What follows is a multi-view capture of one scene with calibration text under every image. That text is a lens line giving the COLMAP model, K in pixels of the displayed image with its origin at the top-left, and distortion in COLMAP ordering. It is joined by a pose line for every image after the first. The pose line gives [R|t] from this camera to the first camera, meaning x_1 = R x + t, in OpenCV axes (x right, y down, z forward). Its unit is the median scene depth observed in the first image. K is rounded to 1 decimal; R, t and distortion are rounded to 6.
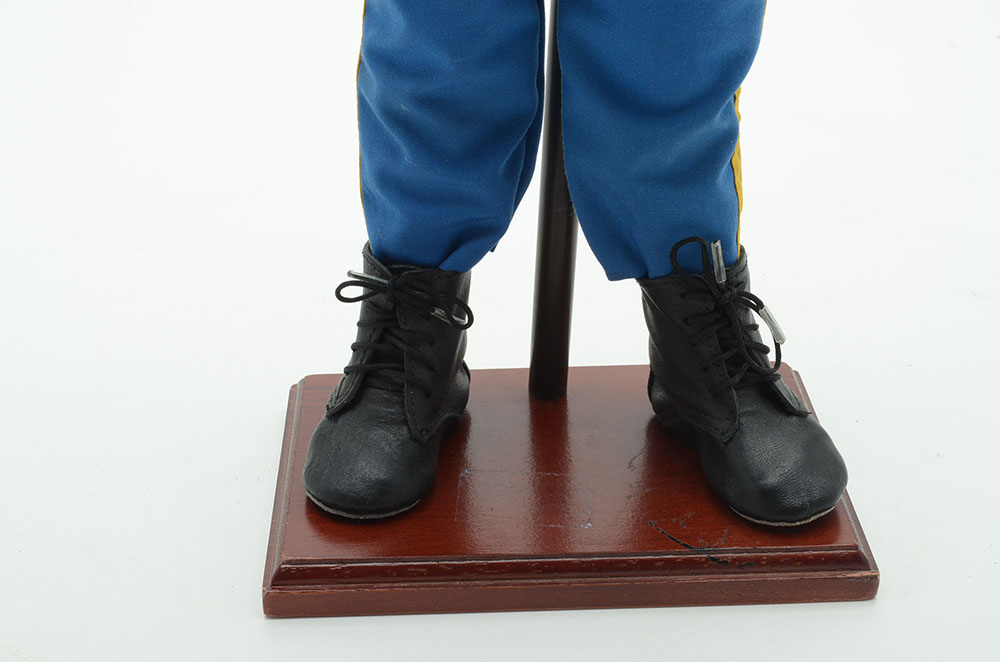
lens RADIAL K [[1615.3, 0, 500.0], [0, 1615.3, 331.0], [0, 0, 1]] dist [0.005947, -0.000761]
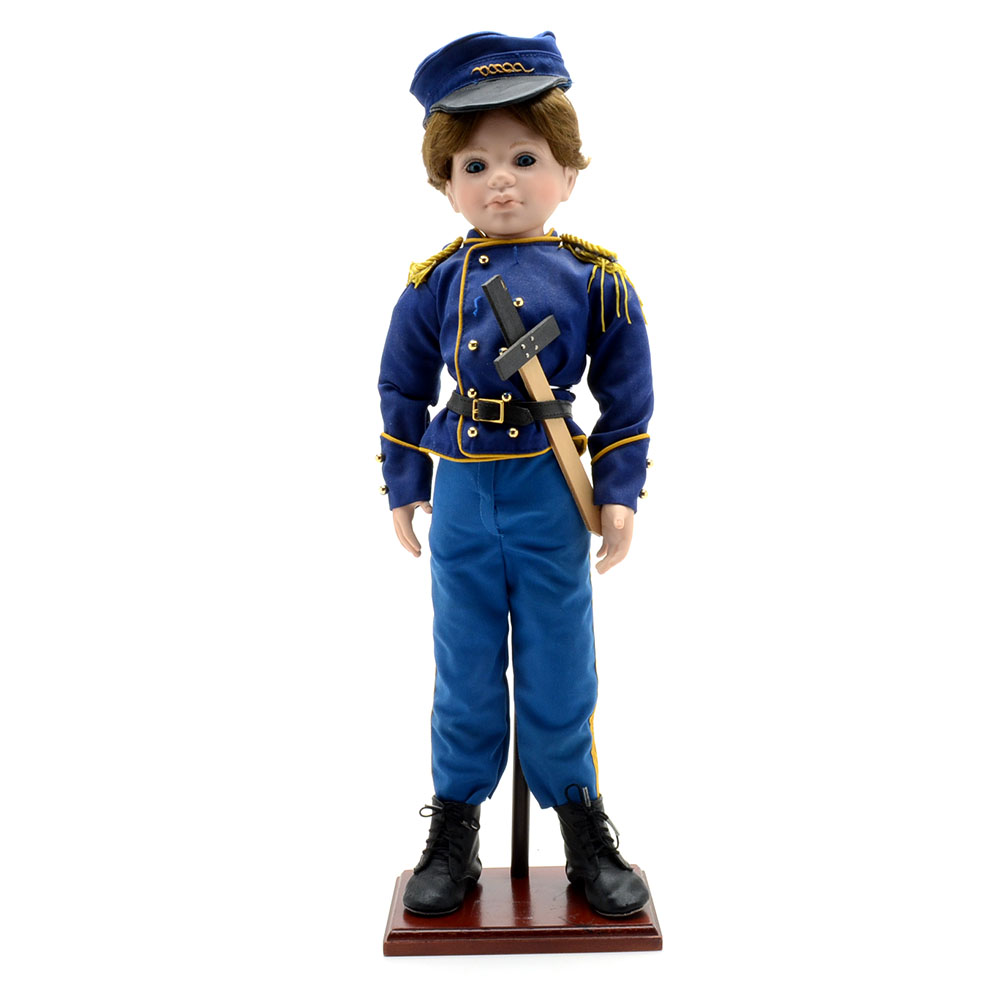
lens RADIAL K [[1418.3, 0, 500.0], [0, 1418.3, 500.0], [0, 0, 1]] dist [-0.050459, -0.060937]
pose [[0.998302, -0.018270, -0.055319, 0.128353], [-0.004856, 0.920152, -0.391532, 0.346590], [0.058056, 0.391136, 0.918500, -0.983211]]
